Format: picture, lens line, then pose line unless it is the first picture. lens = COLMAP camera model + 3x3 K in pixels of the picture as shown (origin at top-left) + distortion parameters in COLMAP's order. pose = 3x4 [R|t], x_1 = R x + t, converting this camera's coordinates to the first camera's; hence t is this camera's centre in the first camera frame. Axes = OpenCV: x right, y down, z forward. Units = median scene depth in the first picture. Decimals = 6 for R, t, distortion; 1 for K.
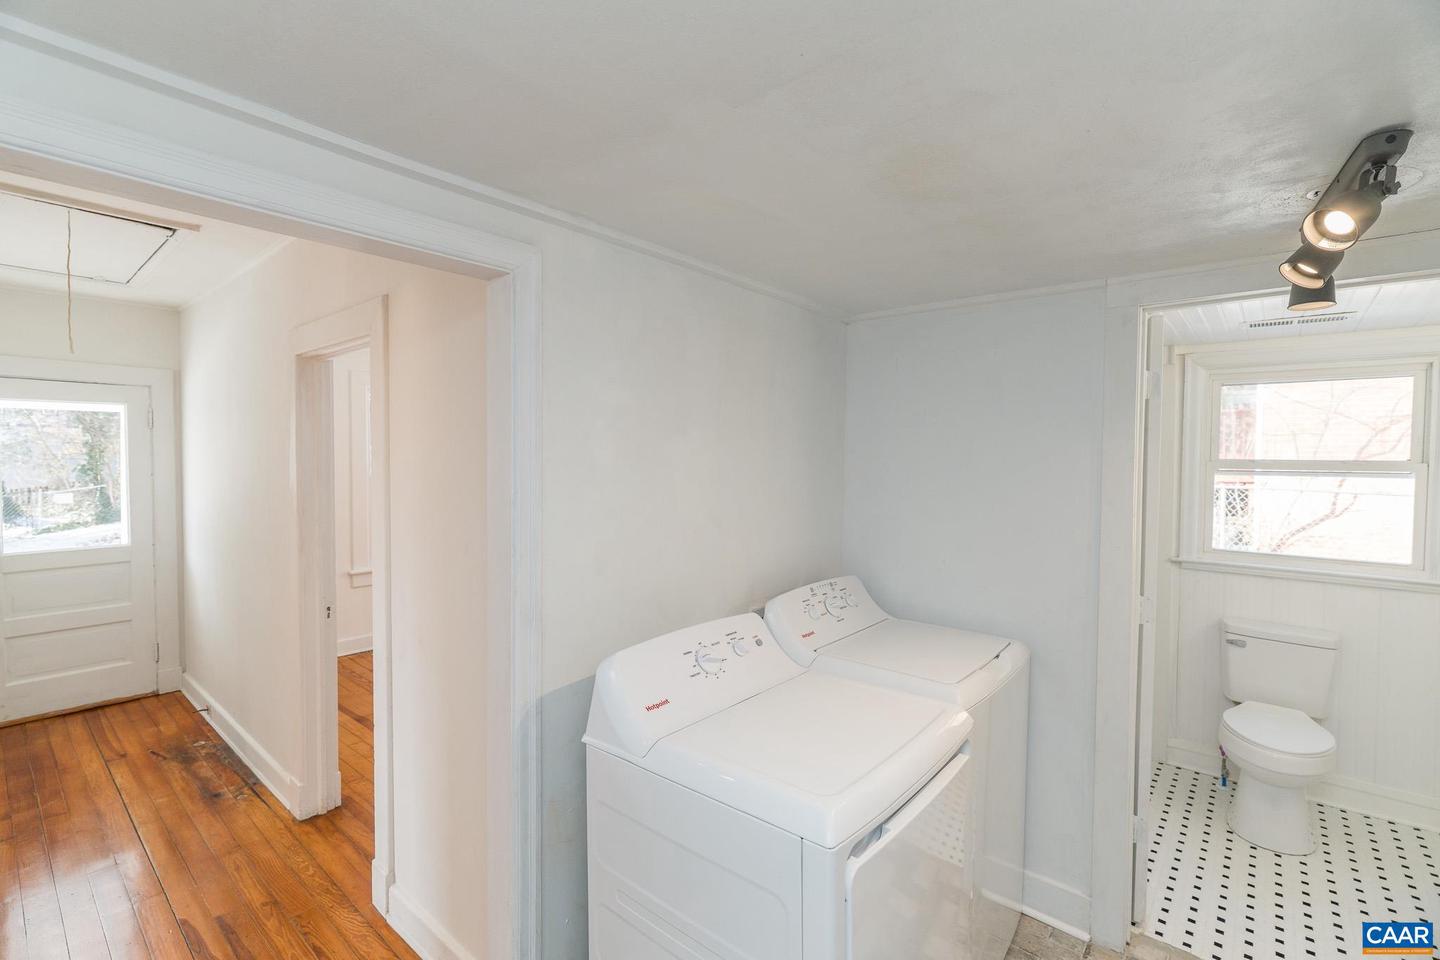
lens RADIAL K [[639.7, 0, 719.6], [0, 639.7, 473.6], [0, 0, 1]] dist [-0.001253, 0.000274]
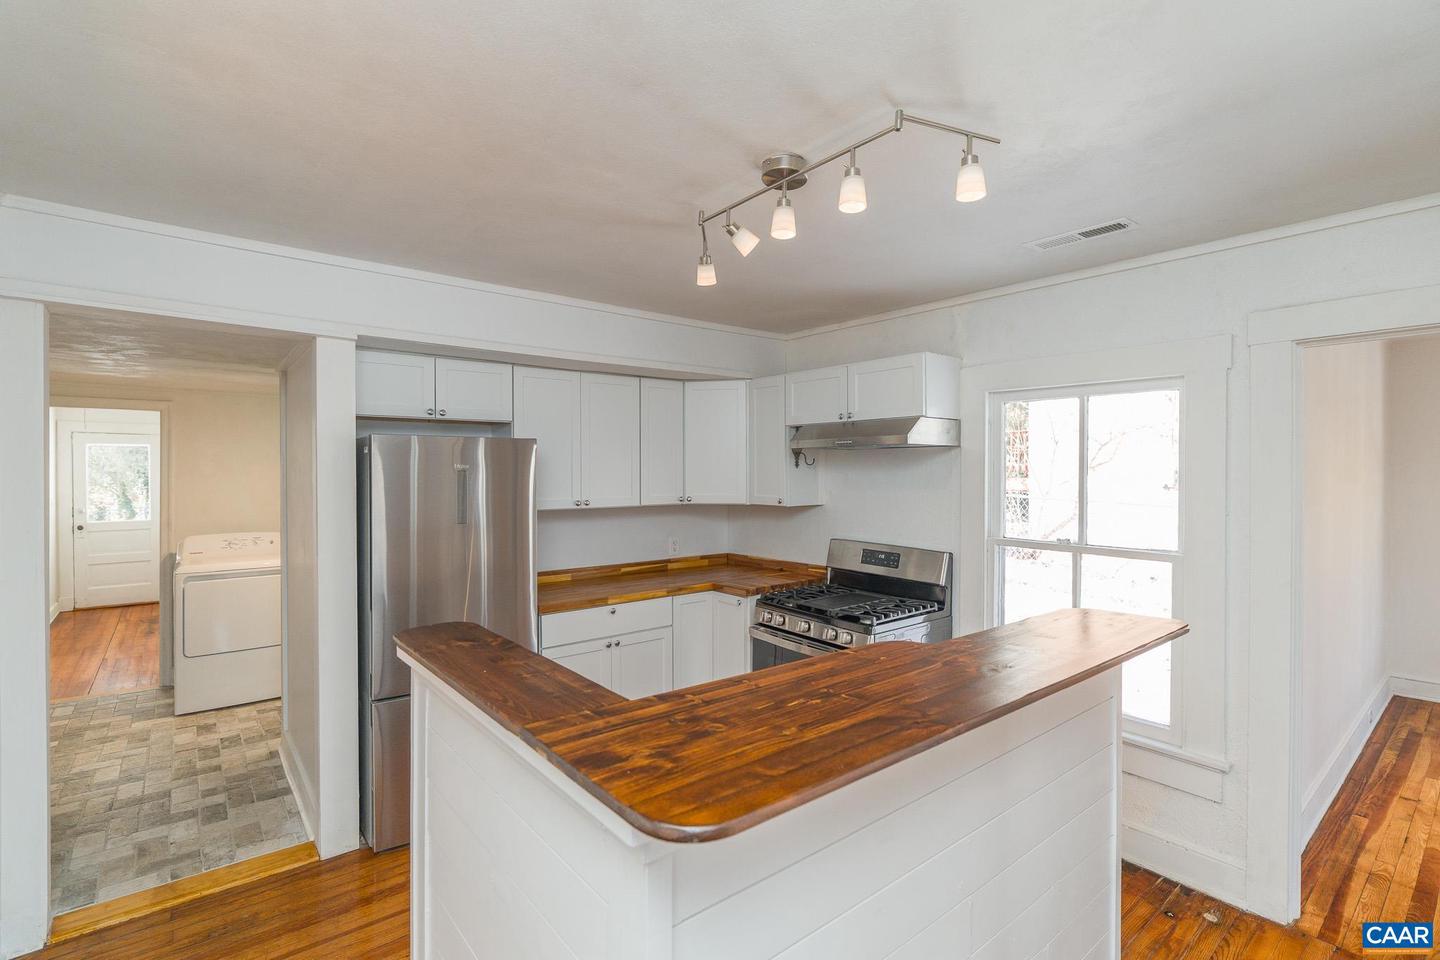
lens RADIAL K [[660.2, 0, 718.9], [0, 660.2, 474.6], [0, 0, 1]] dist [-0.002033, 0.000630]
pose [[0.983568, -0.005306, -0.180458, 1.463784], [0.001762, 0.999803, -0.019794, 0.028772], [0.180527, 0.019151, 0.983384, -0.821217]]
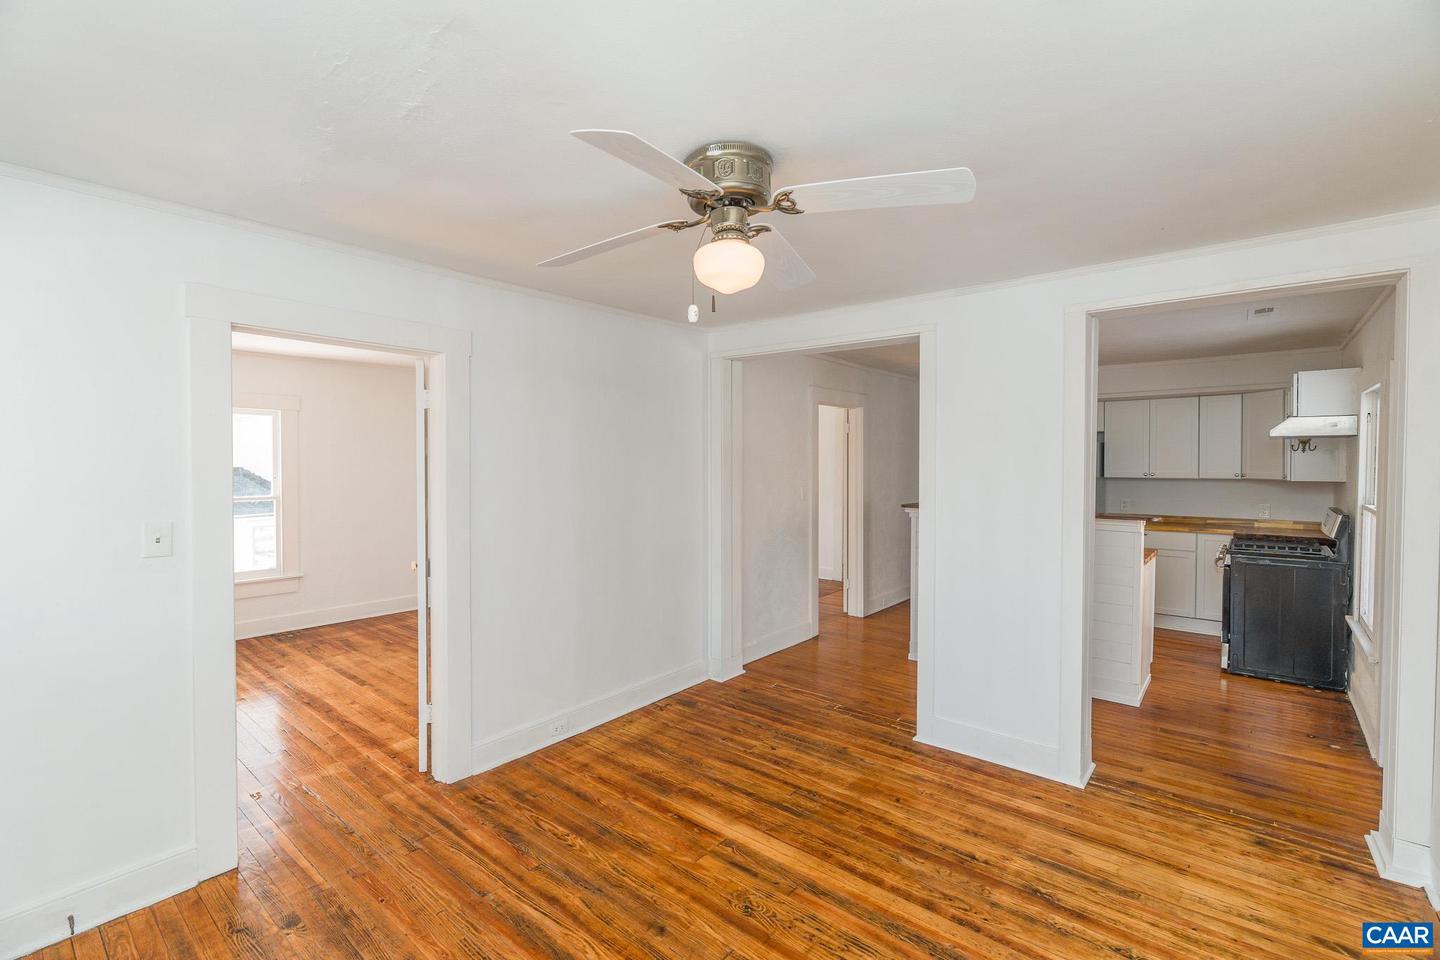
lens RADIAL K [[647.0, 0, 720.9], [0, 647.0, 473.7], [0, 0, 1]] dist [-0.005650, 0.002117]
pose [[0.014837, 0.013905, -0.999793, 3.090139], [-0.024382, 0.999611, 0.013541, 0.060520], [0.999593, 0.024176, 0.015170, -1.084391]]
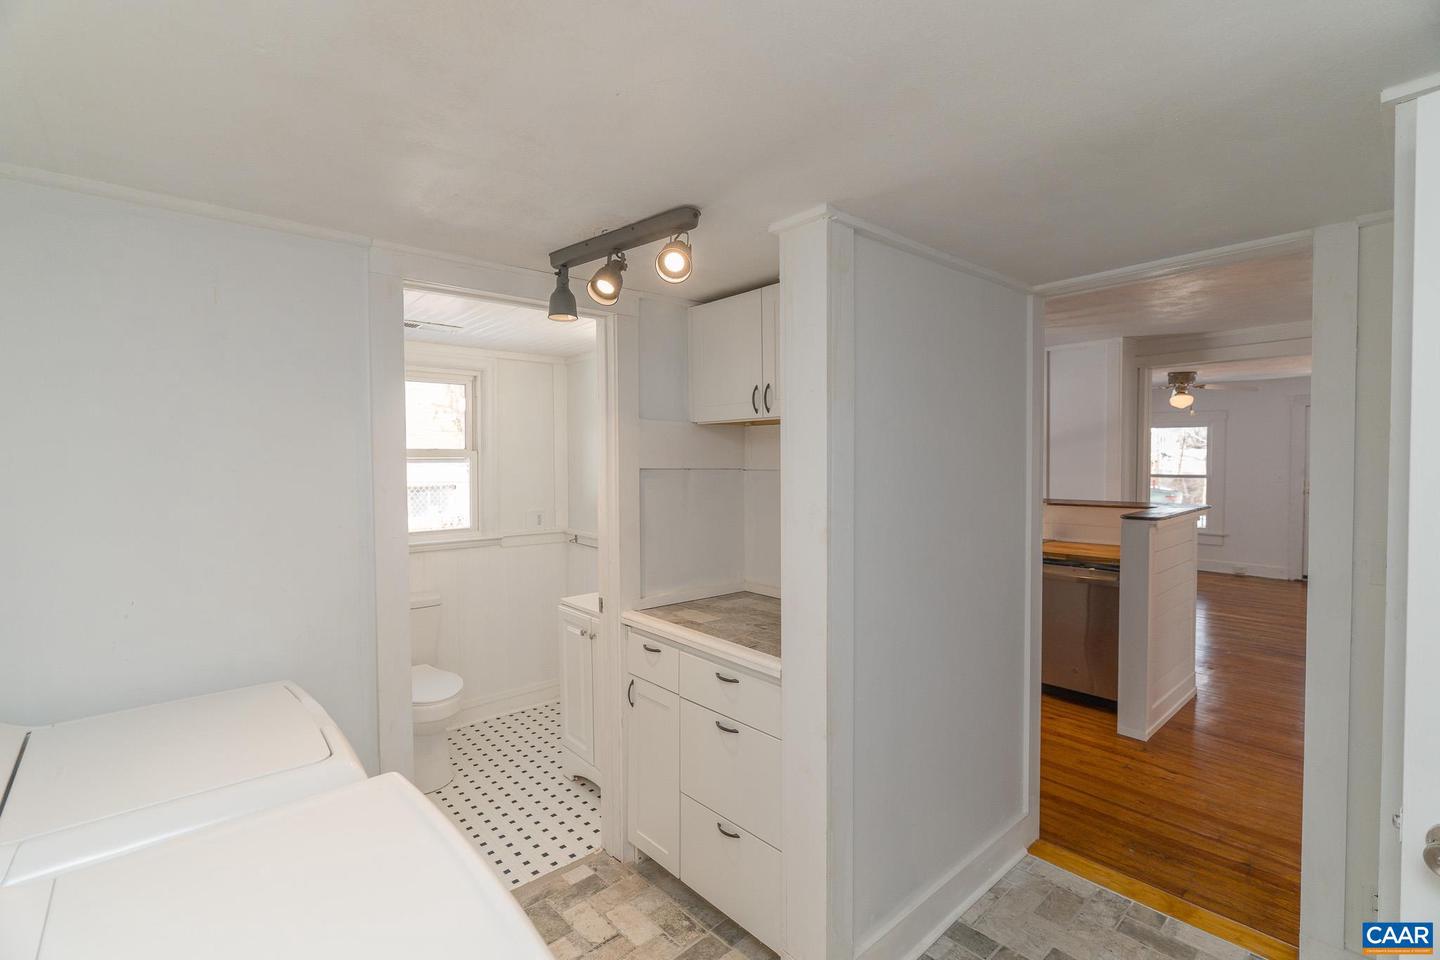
lens RADIAL K [[647.0, 0, 720.9], [0, 647.0, 473.7], [0, 0, 1]] dist [-0.005650, 0.002117]
pose [[0.141699, -0.033012, 0.989359, -0.154387], [0.031860, 0.999078, 0.028773, 0.008415], [-0.989397, 0.027444, 0.142620, 0.275387]]
